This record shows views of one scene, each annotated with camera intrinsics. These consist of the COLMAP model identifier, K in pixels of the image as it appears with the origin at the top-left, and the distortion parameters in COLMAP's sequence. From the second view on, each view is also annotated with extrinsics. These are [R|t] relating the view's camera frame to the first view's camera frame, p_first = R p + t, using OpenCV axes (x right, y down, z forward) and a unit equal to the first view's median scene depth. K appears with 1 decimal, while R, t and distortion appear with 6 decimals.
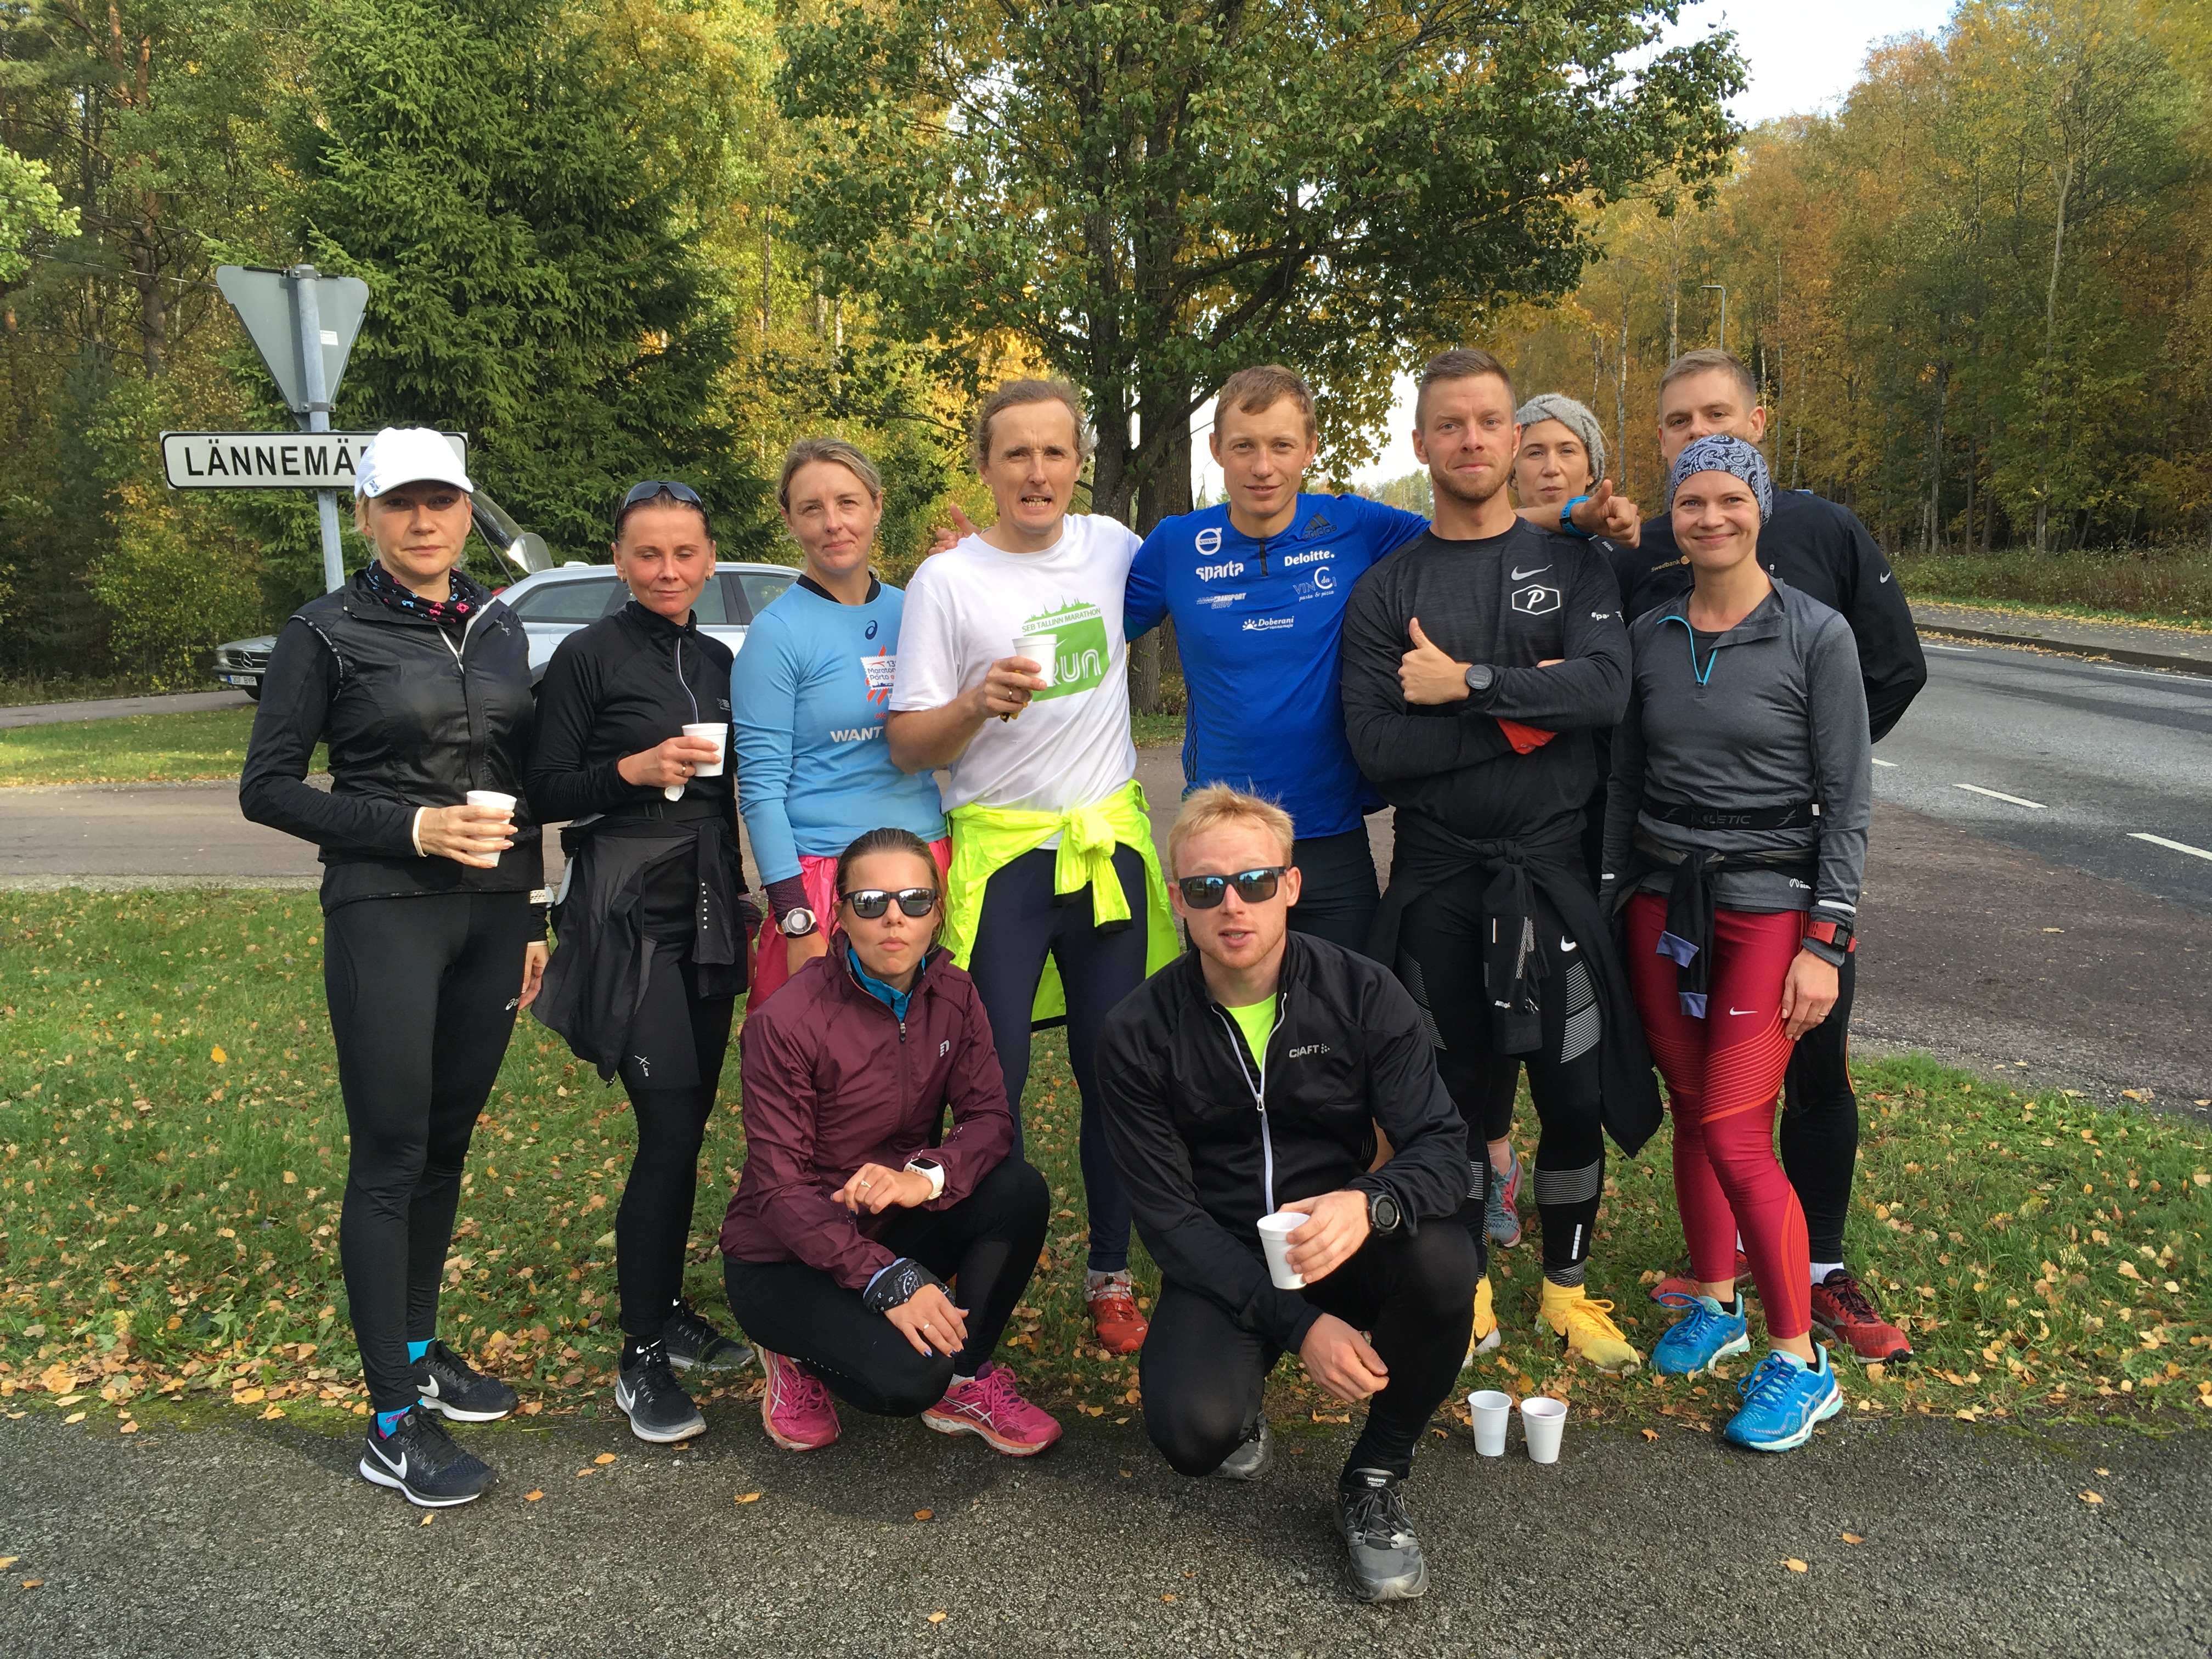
lens RADIAL K [[1886.6, 0, 1043.5], [0, 1886.6, 844.5], [0, 0, 1]] dist [0.073766, -0.095483]
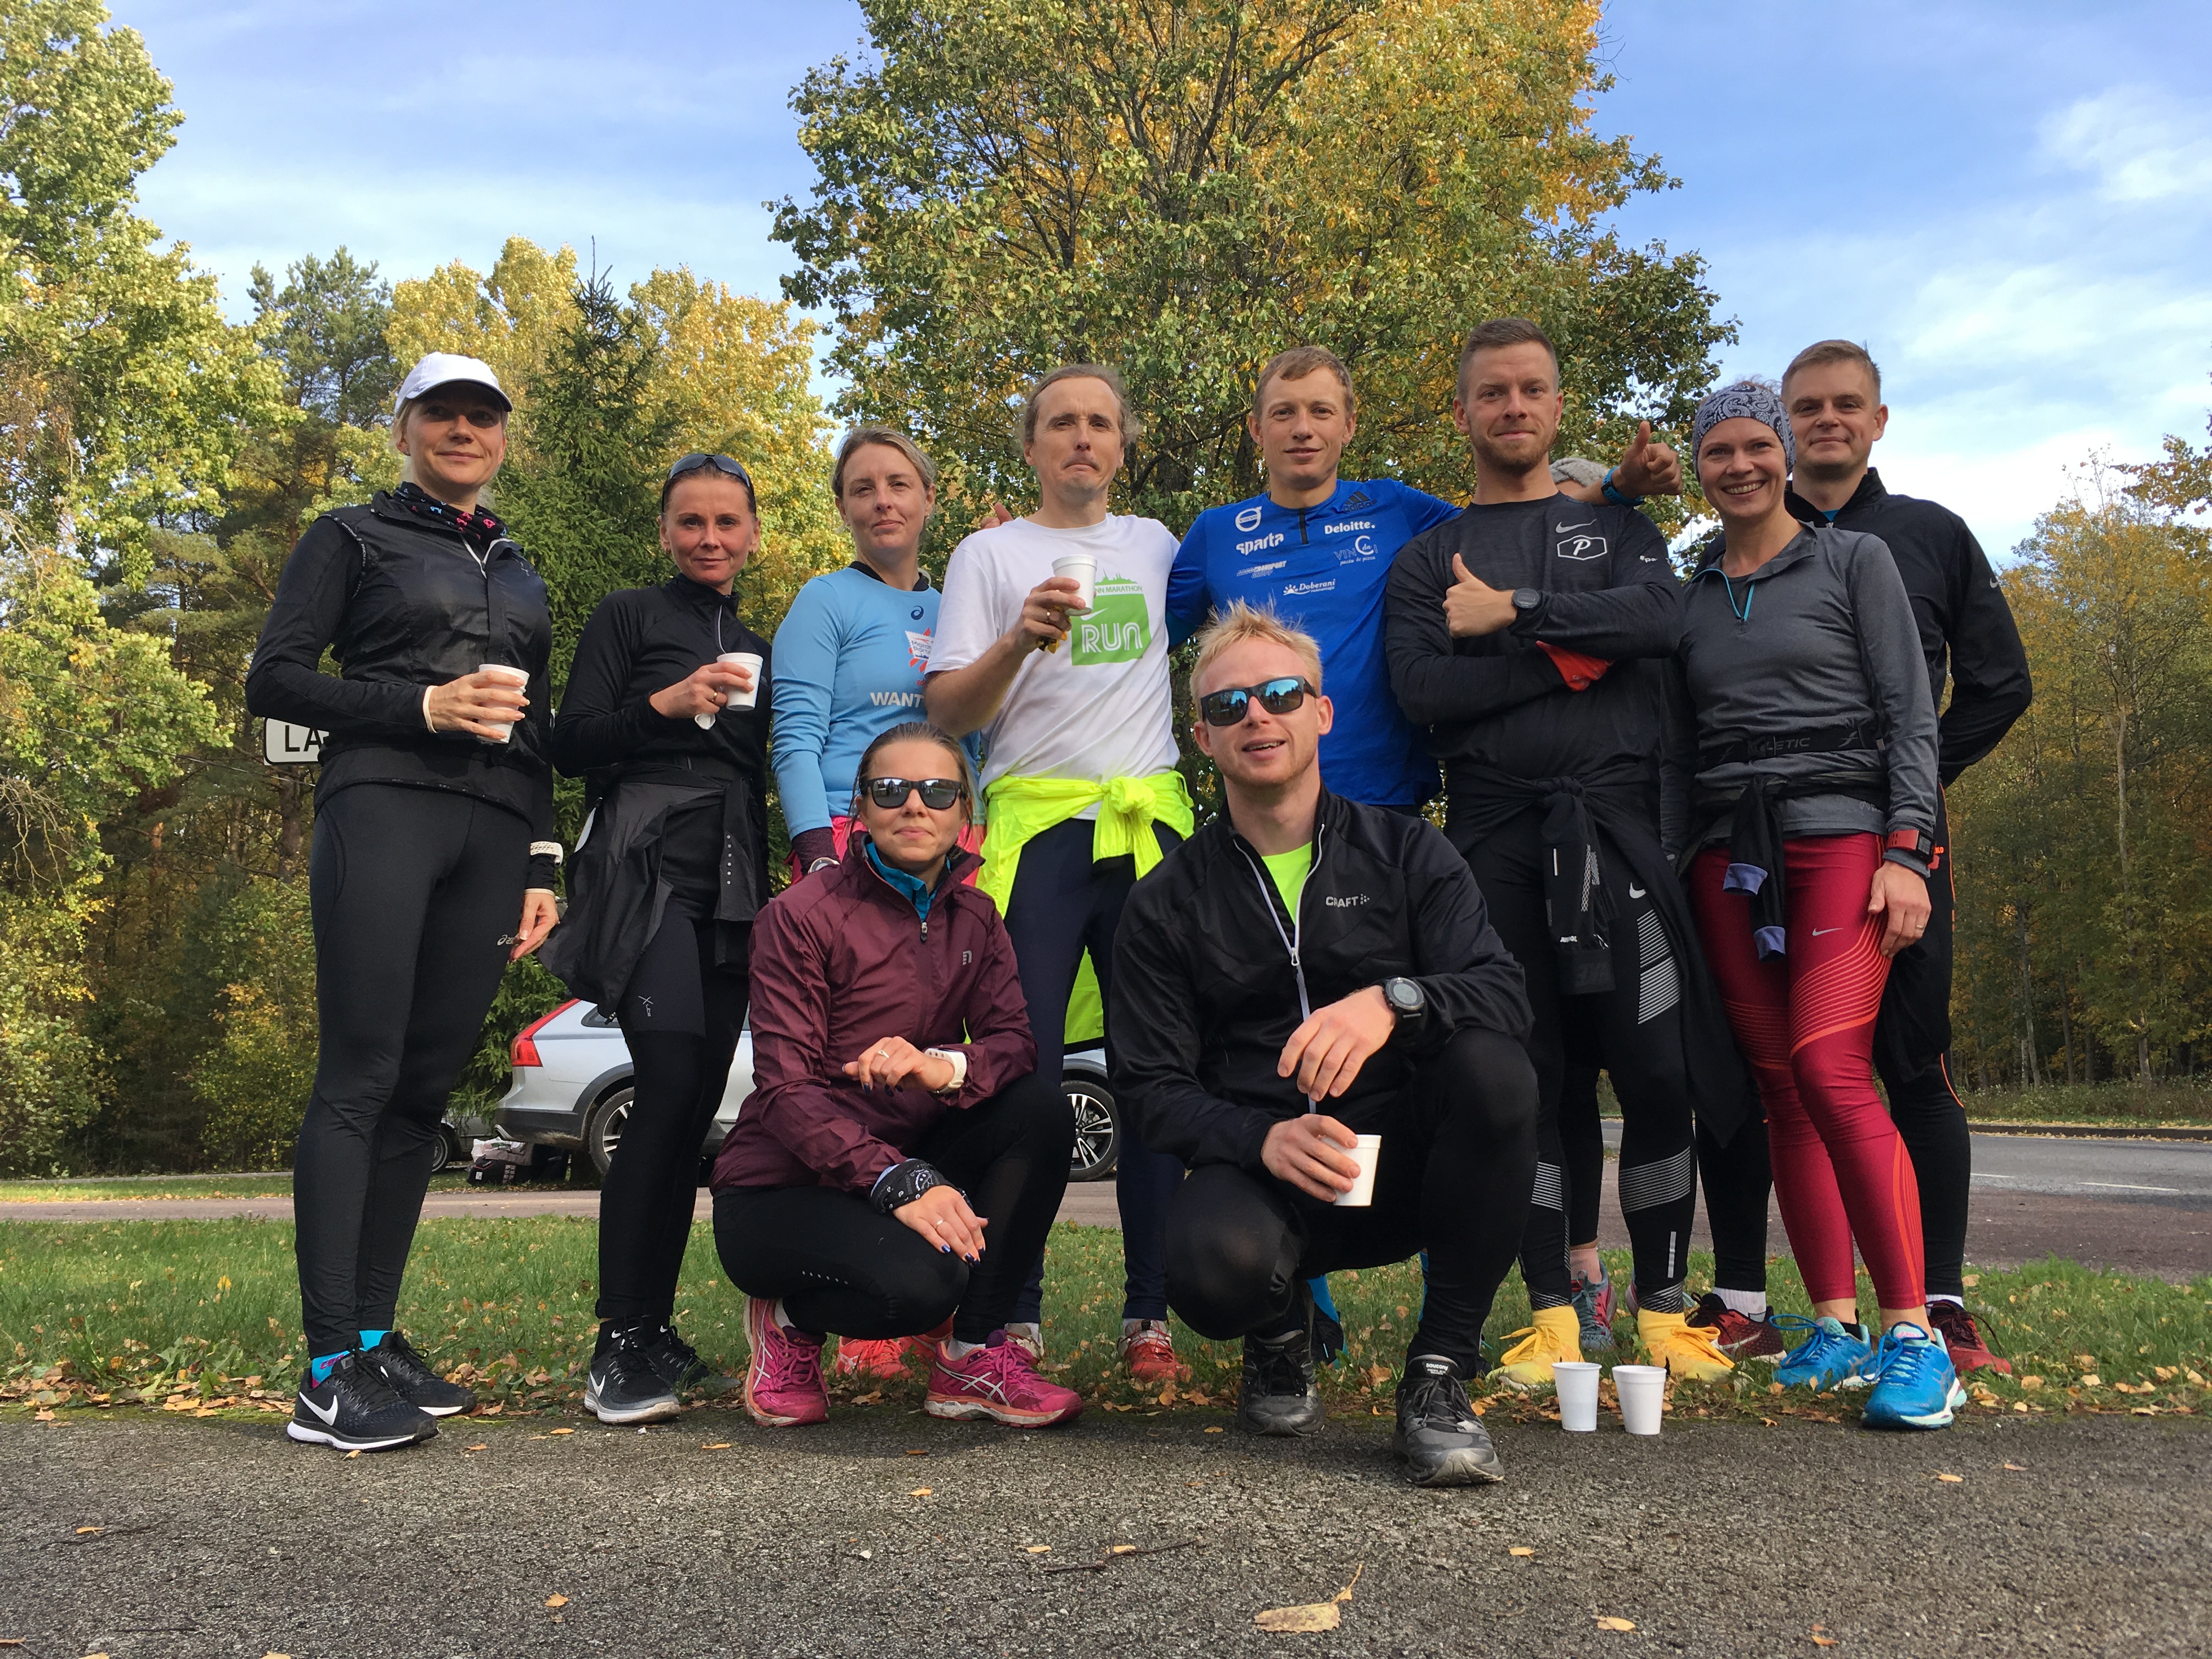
lens RADIAL K [[1886.6, 0, 1048.8], [0, 1886.6, 842.9], [0, 0, 1]] dist [0.073766, -0.095483]
pose [[0.998865, 0.015525, -0.045031, 0.028847], [-0.028204, 0.954615, -0.296505, 0.315157], [0.038384, 0.297439, 0.953969, 0.089209]]
